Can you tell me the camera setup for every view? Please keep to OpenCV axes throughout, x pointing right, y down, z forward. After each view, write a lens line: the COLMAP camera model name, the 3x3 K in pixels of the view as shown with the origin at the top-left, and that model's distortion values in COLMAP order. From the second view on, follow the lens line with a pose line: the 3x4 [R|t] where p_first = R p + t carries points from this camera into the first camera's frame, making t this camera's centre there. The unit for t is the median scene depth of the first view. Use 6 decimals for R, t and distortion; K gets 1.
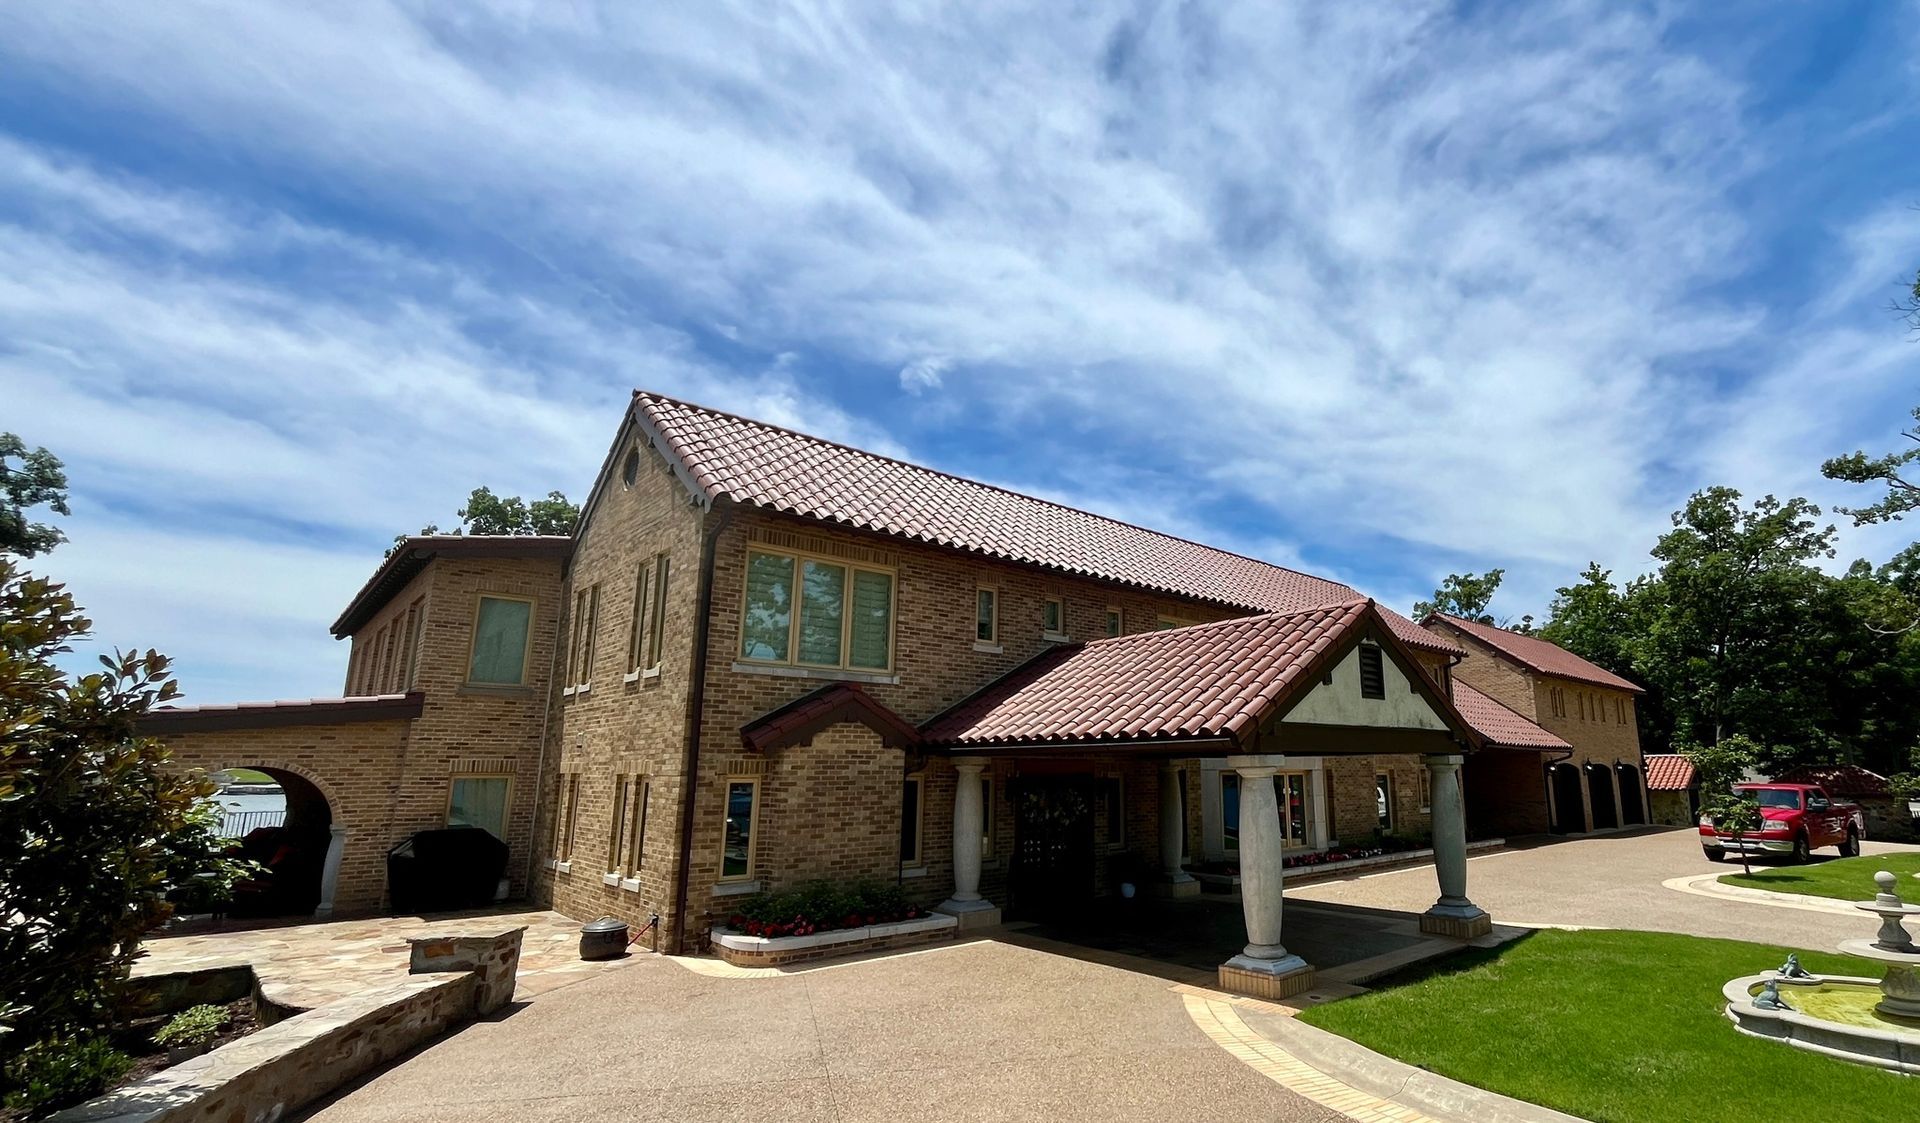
lens RADIAL K [[871.6, 0, 1082.5], [0, 871.6, 543.2], [0, 0, 1]] dist [-0.003992, -0.000533]
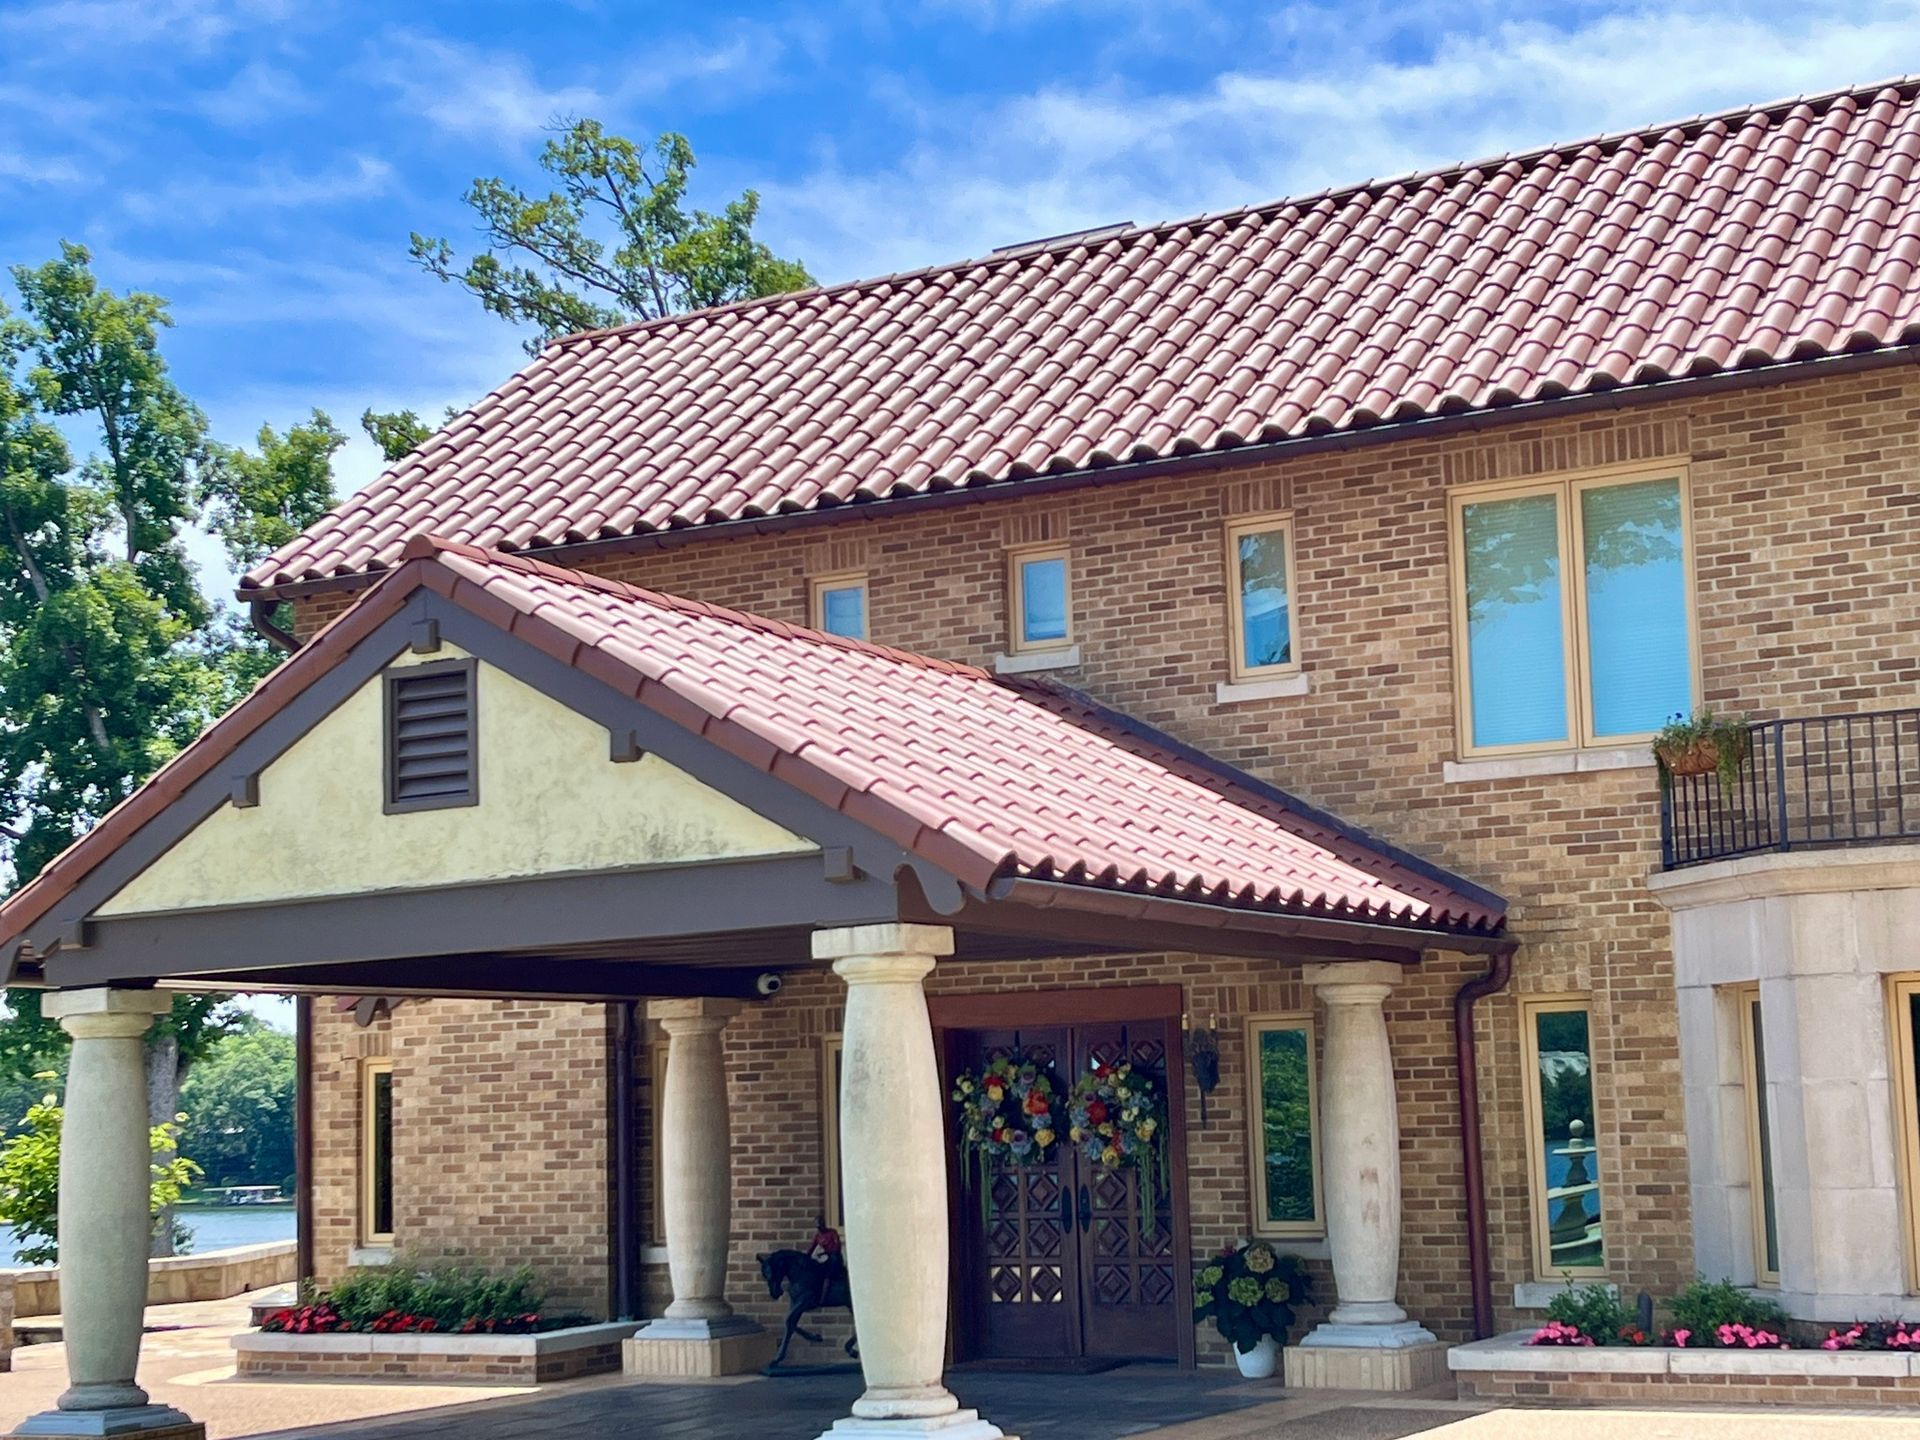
lens RADIAL K [[2902.1, 0, 986.5], [0, 2902.1, 660.7], [0, 0, 1]] dist [0.081231, 0.000000]
pose [[0.295069, -0.154334, -0.942929, 1.459518], [0.268404, 0.960520, -0.073222, 0.253398], [0.917002, -0.231480, 0.324844, 0.782090]]
